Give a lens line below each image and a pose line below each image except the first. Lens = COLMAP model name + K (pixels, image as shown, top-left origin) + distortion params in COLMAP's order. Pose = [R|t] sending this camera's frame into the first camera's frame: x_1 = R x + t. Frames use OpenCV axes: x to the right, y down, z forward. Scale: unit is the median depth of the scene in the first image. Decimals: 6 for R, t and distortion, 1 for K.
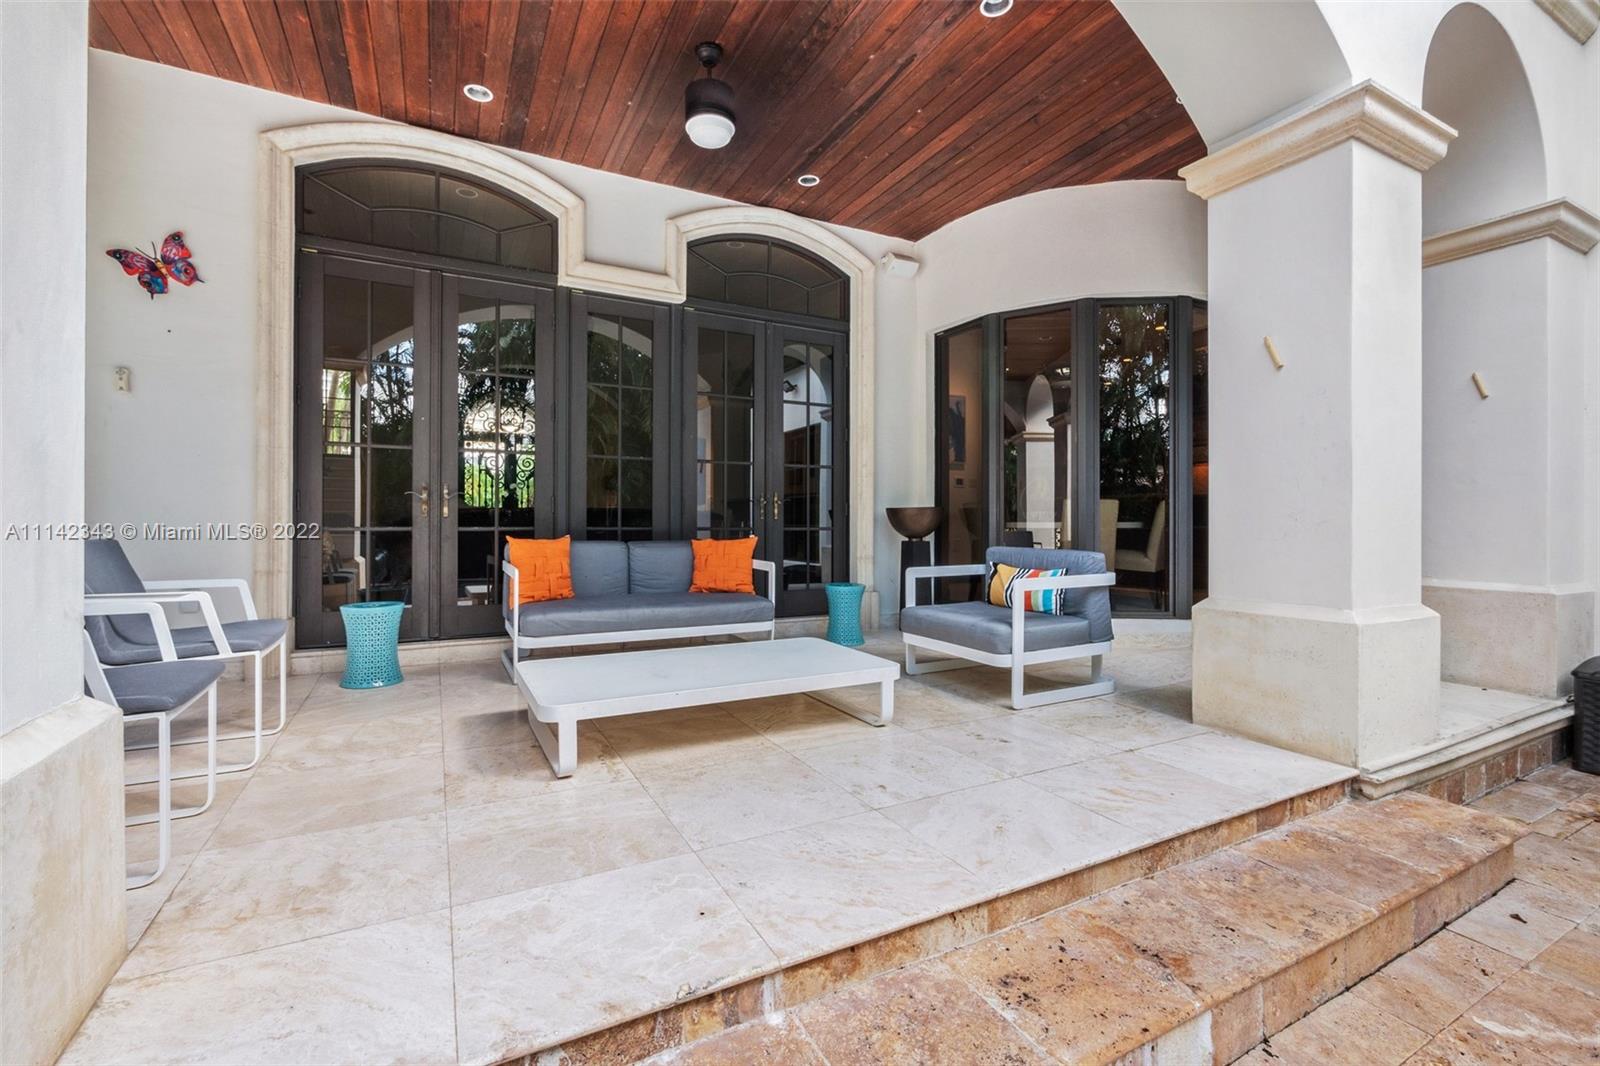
lens RADIAL K [[681.0, 0, 768.6], [0, 681.0, 524.7], [0, 0, 1]] dist [-0.005988, 0.001645]
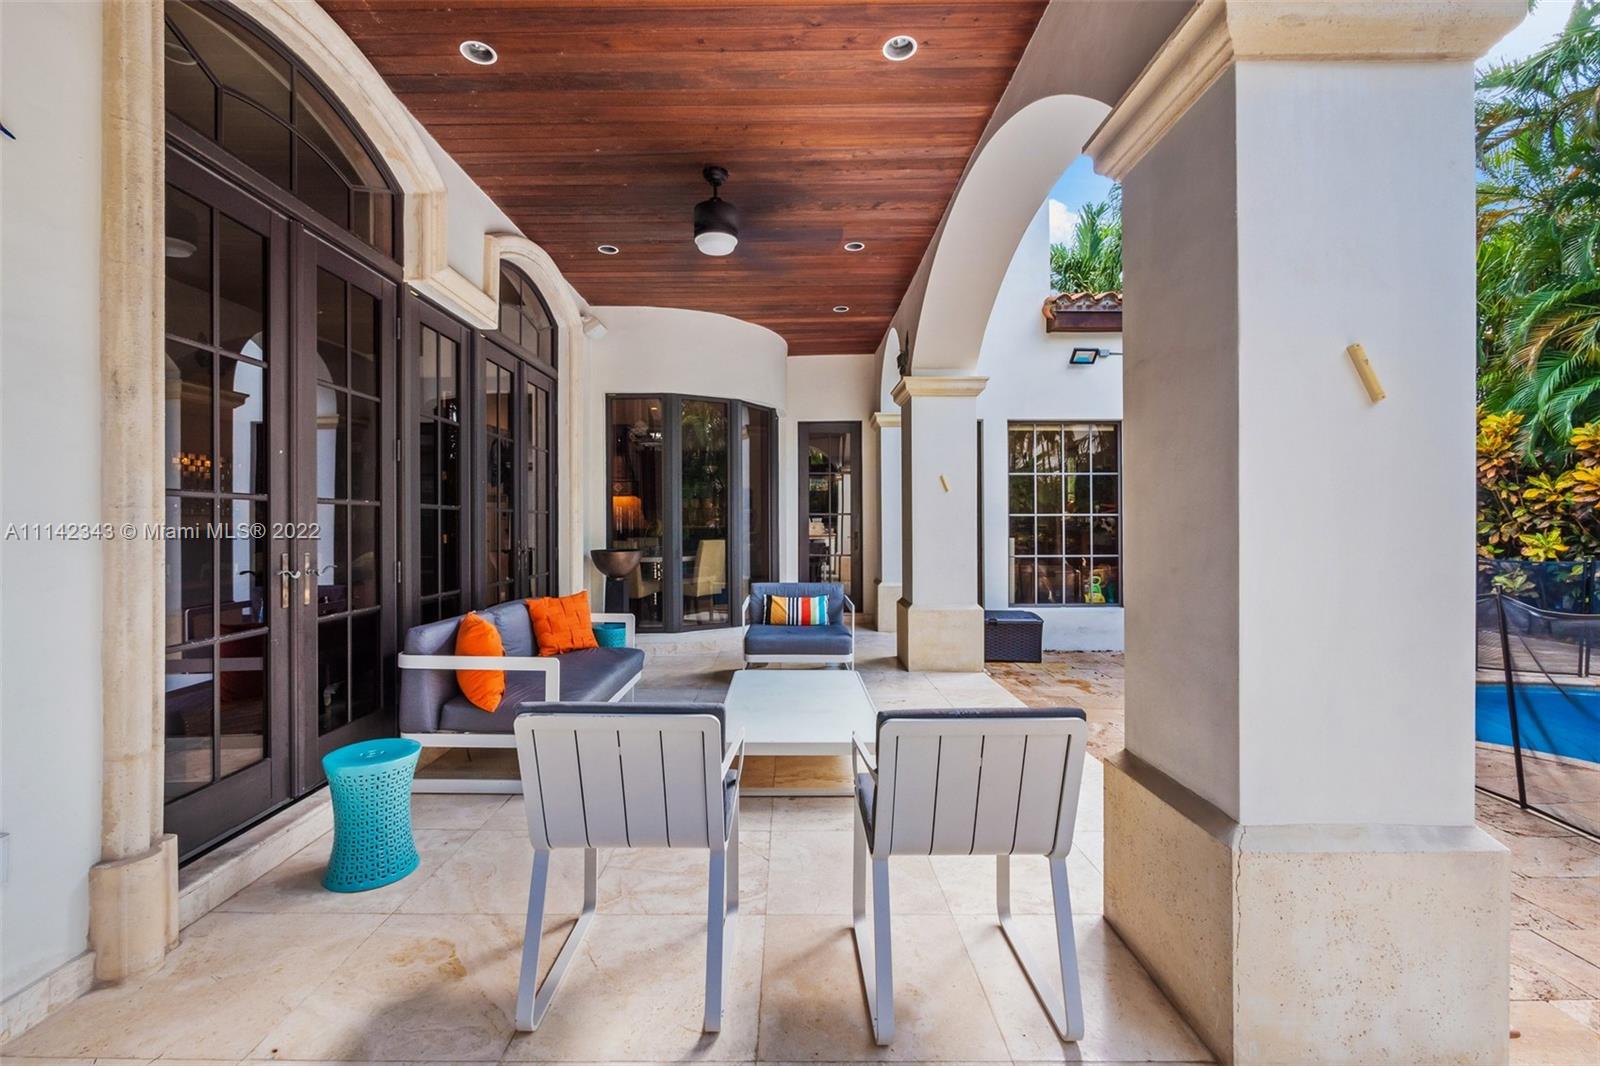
lens RADIAL K [[681.0, 0, 798.3], [0, 681.0, 528.6], [0, 0, 1]] dist [-0.005988, 0.001645]
pose [[0.453949, -0.007758, 0.890994, -1.079014], [0.013852, 0.999903, 0.001649, -0.101457], [-0.890920, 0.011594, 0.454012, 0.376764]]
